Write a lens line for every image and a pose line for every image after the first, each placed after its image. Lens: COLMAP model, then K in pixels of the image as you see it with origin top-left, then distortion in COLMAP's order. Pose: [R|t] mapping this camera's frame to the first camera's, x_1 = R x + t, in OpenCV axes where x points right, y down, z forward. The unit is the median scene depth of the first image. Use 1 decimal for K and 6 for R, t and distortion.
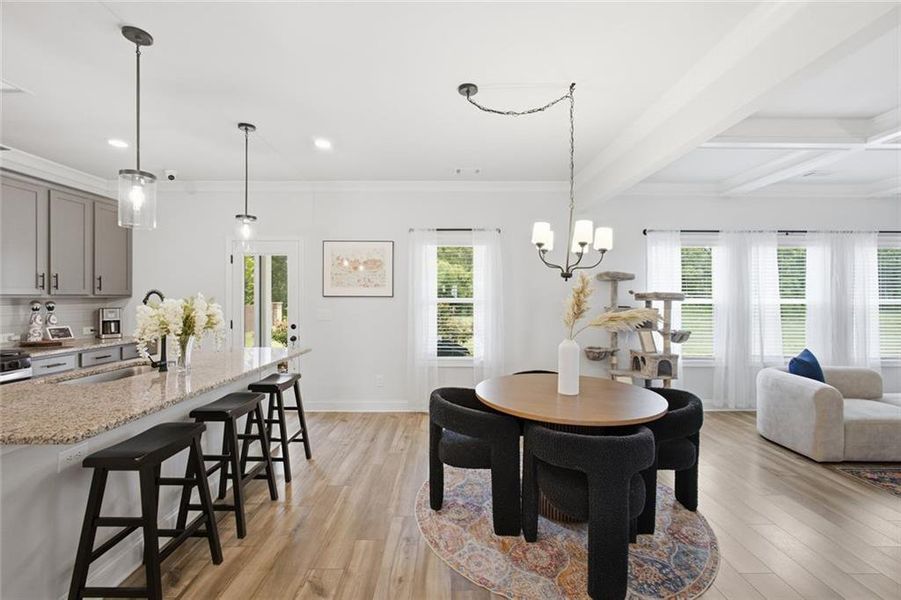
lens RADIAL K [[387.3, 0, 451.4], [0, 387.3, 296.5], [0, 0, 1]] dist [-0.006443, 0.002025]
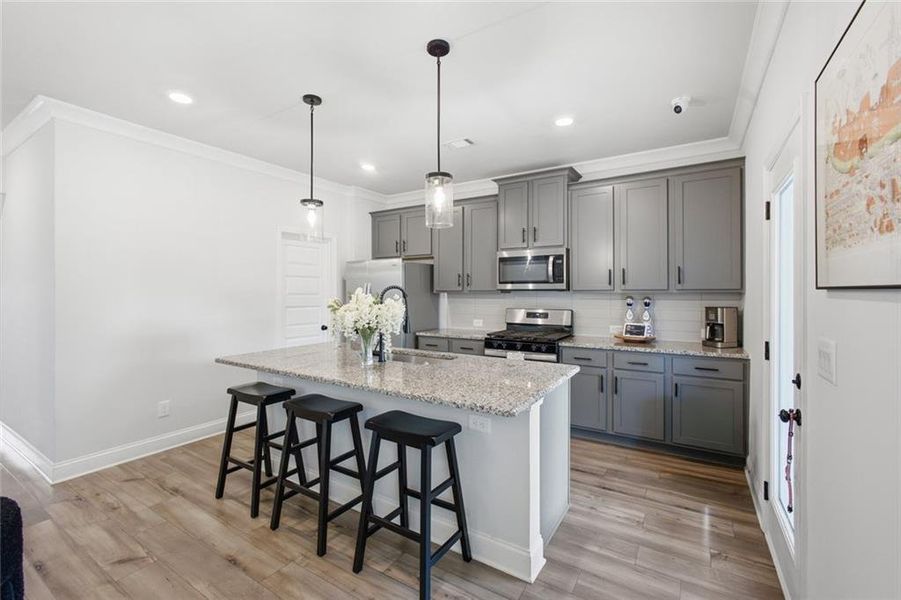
lens RADIAL K [[387.3, 0, 448.1], [0, 387.3, 292.7], [0, 0, 1]] dist [-0.006443, 0.002025]
pose [[-0.542123, -0.002691, -0.840295, 0.036561], [-0.000581, 0.999996, -0.002827, 0.005210], [0.840299, -0.001044, -0.542123, 1.113869]]
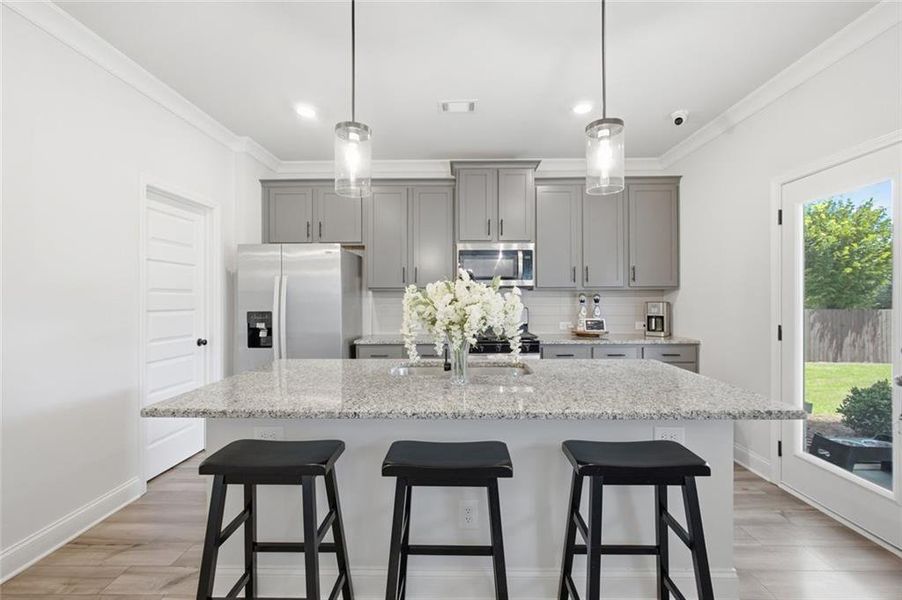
lens RADIAL K [[387.7, 0, 452.9], [0, 387.7, 301.2], [0, 0, 1]] dist [-0.006443, 0.002025]
pose [[-0.028280, 0.002657, -0.999597, 0.011900], [0.003864, 0.999989, 0.002548, 0.028038], [0.999593, -0.003790, -0.028290, 0.648012]]
